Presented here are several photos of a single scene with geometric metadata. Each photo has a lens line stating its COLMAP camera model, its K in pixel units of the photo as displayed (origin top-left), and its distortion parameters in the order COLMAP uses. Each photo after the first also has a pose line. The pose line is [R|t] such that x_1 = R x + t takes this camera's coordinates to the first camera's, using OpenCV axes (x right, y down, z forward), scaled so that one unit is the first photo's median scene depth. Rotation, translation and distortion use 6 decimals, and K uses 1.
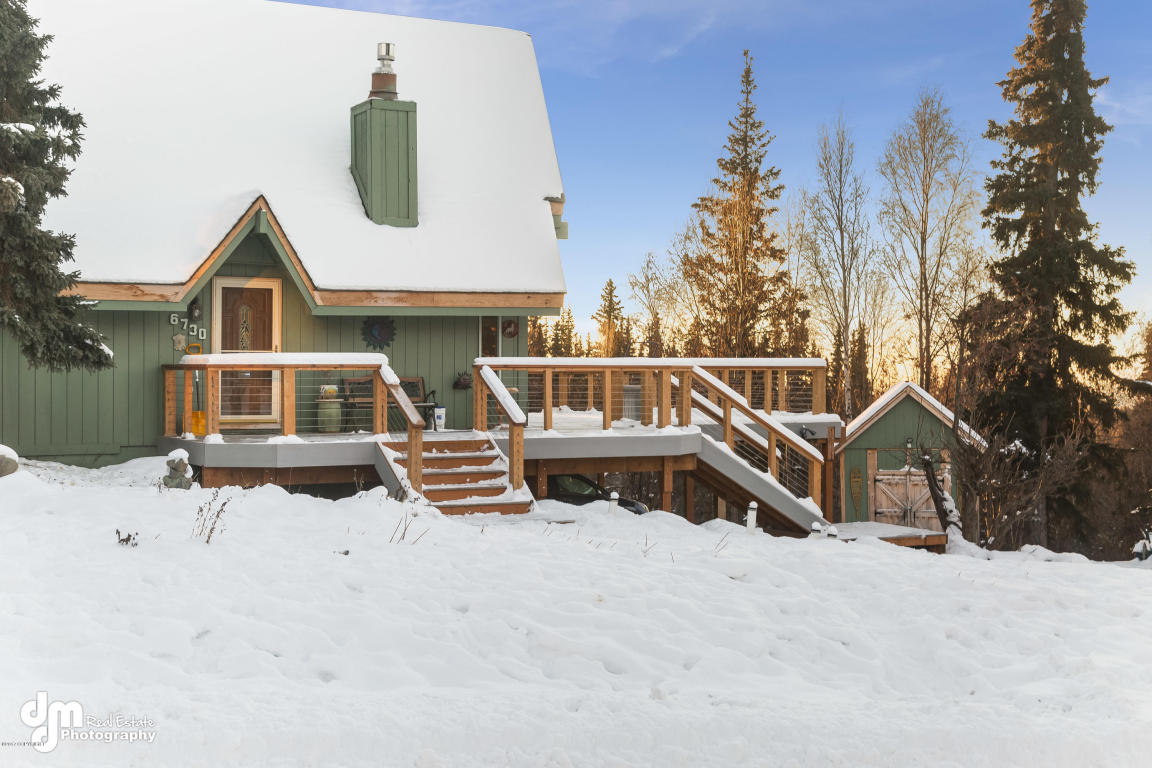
lens RADIAL K [[1488.9, 0, 576.0], [0, 1488.9, 384.0], [0, 0, 1]] dist [0.011856, -0.002983]
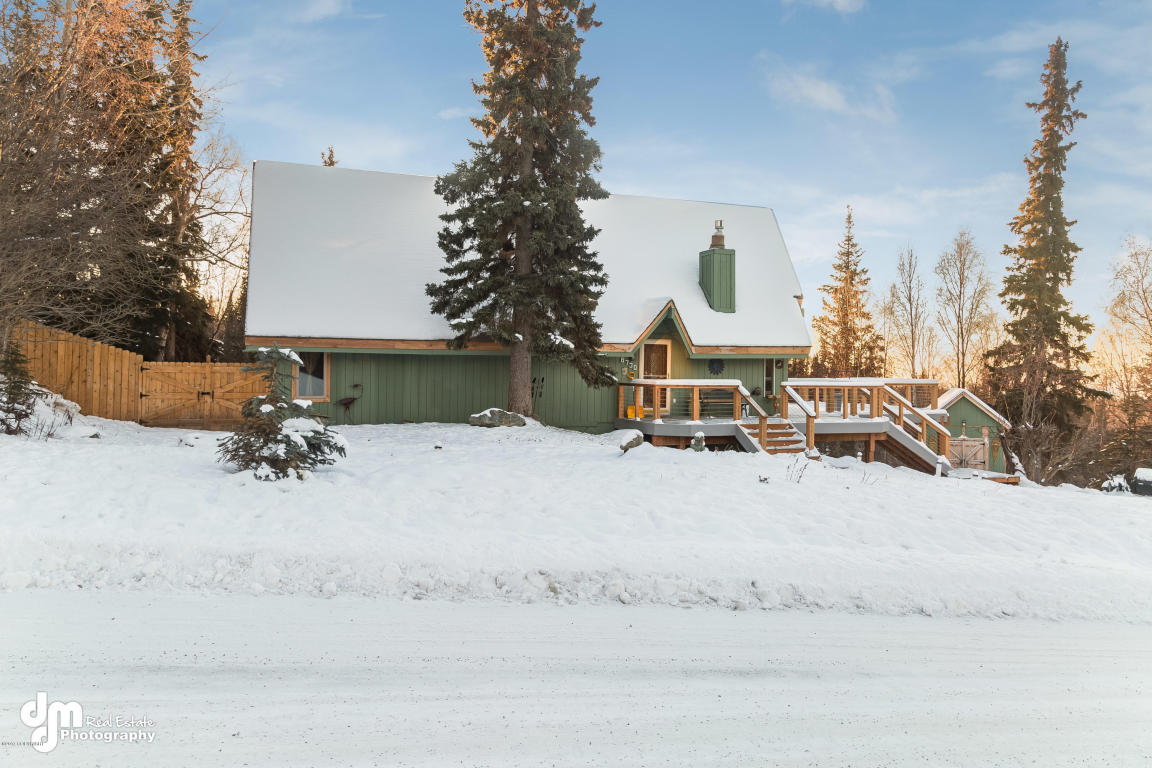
lens RADIAL K [[815.7, 0, 575.9], [0, 815.7, 356.3], [0, 0, 1]] dist [0.001951, 0.000947]
pose [[0.988440, 0.006226, -0.151487, -0.095287], [-0.010248, 0.999615, -0.025781, -0.011292], [0.151268, 0.027035, 0.988123, -0.060991]]
